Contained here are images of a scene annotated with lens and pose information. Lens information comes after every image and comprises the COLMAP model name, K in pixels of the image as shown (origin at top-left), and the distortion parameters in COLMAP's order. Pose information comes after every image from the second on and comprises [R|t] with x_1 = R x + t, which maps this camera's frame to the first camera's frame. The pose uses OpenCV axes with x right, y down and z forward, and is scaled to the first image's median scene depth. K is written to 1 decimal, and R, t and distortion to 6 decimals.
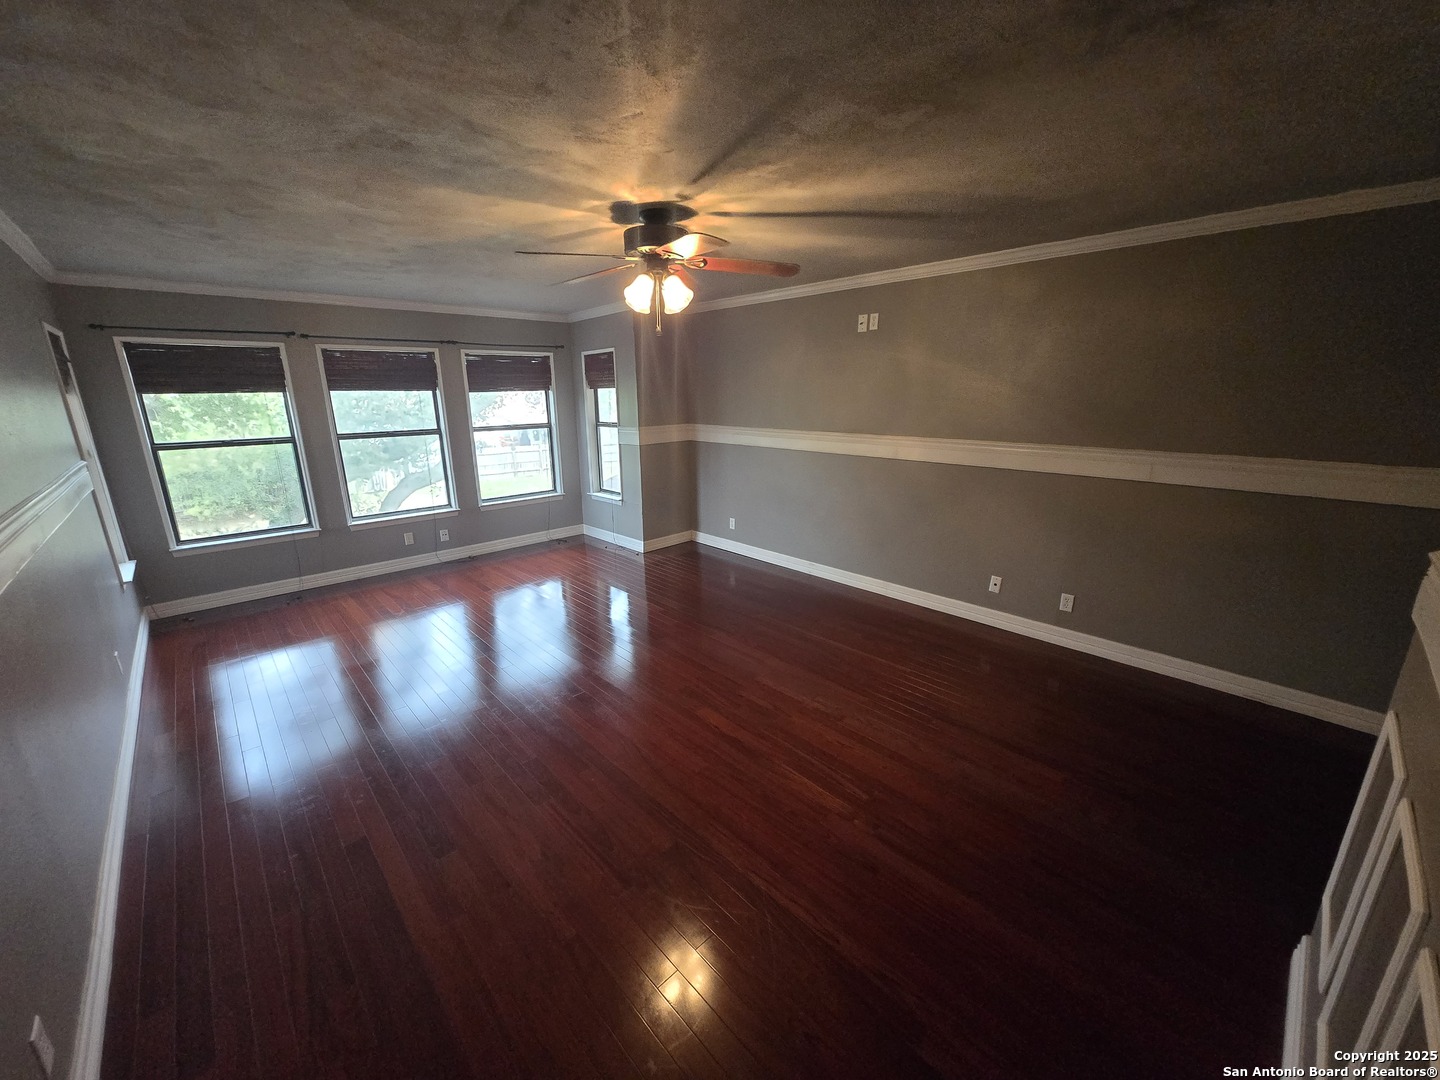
lens RADIAL K [[562.4, 0, 713.1], [0, 562.4, 543.8], [0, 0, 1]] dist [-0.000230, 0.000043]
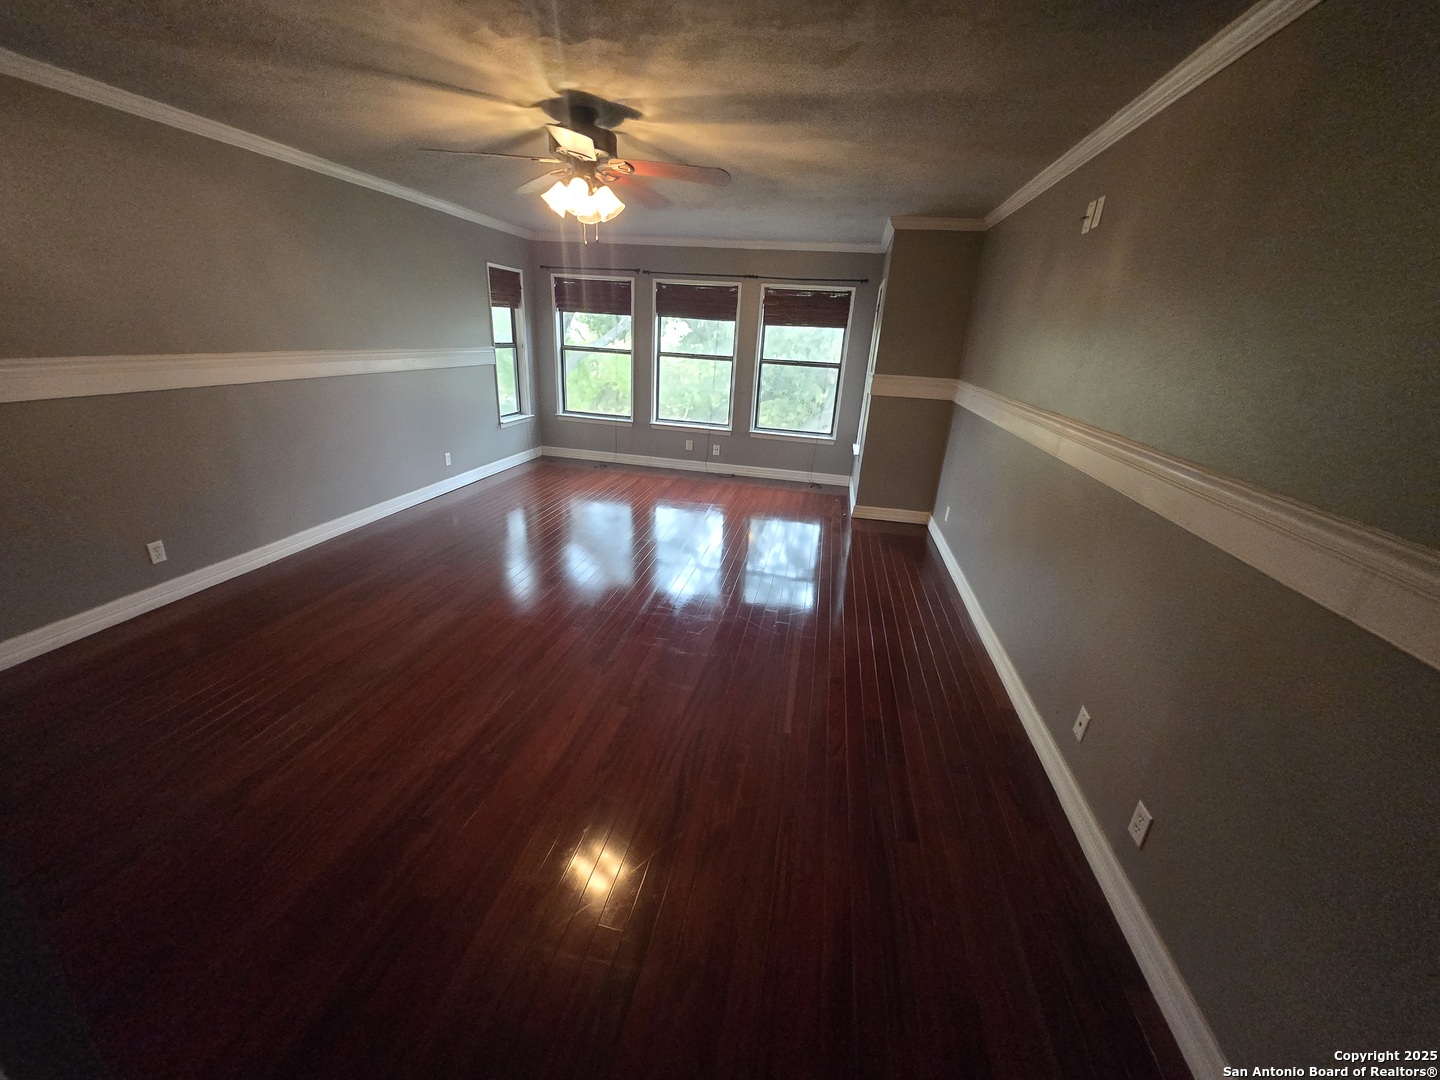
lens RADIAL K [[562.3, 0, 720.0], [0, 562.3, 540.0], [0, 0, 1]] dist [0.019004, 0.000029]
pose [[0.589127, 0.326277, -0.739238, 0.451041], [-0.271884, 0.941551, 0.198897, -0.074180], [0.760926, 0.083811, 0.643402, 0.276287]]
